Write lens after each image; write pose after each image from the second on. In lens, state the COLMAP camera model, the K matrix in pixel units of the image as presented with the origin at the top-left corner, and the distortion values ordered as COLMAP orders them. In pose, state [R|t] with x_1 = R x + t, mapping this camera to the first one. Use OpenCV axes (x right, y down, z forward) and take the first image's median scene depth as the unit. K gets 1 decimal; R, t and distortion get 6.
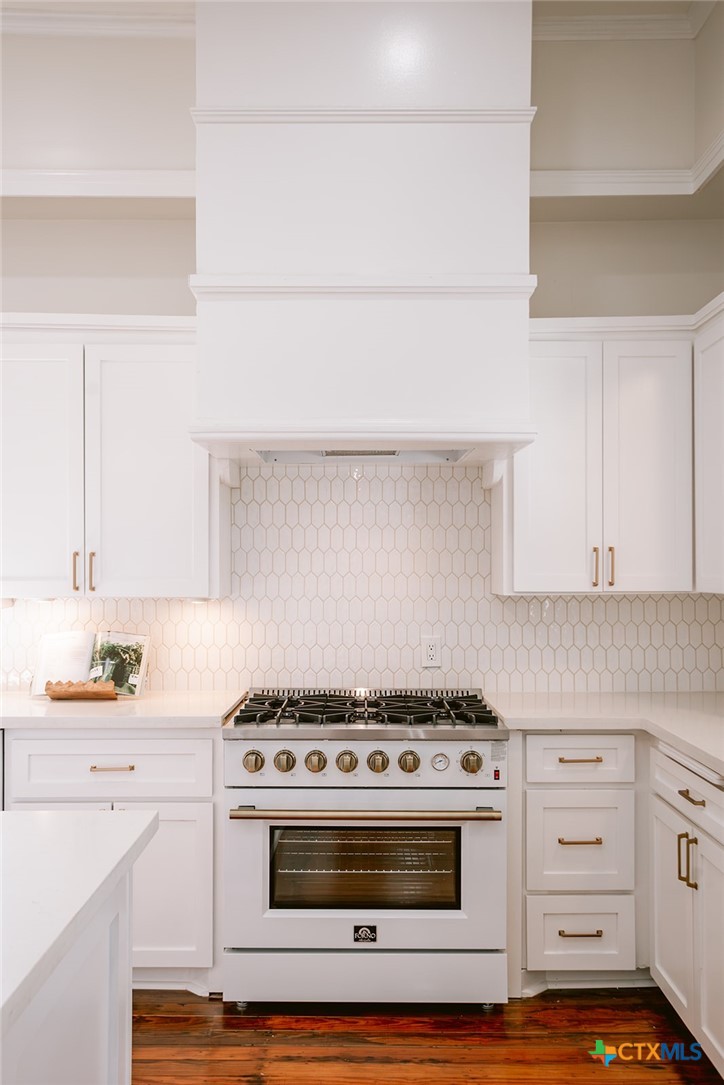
lens RADIAL K [[1043.7, 0, 359.9], [0, 1043.7, 550.2], [0, 0, 1]] dist [0.019900, 0.000000]
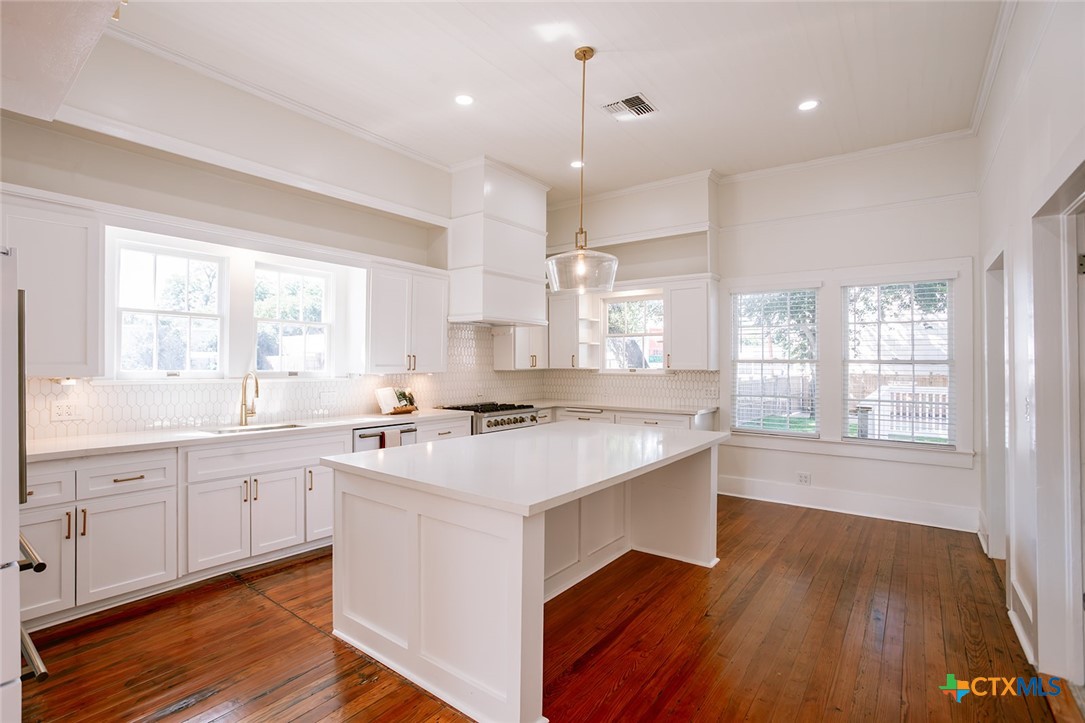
lens RADIAL K [[494.7, 0, 543.4], [0, 494.7, 359.0], [0, 0, 1]] dist [0.000218, 0.000071]
pose [[0.589078, 0.009666, 0.808018, -1.048442], [-0.014603, 0.999893, -0.001315, 0.008535], [-0.807944, -0.011025, 0.589156, 0.015209]]
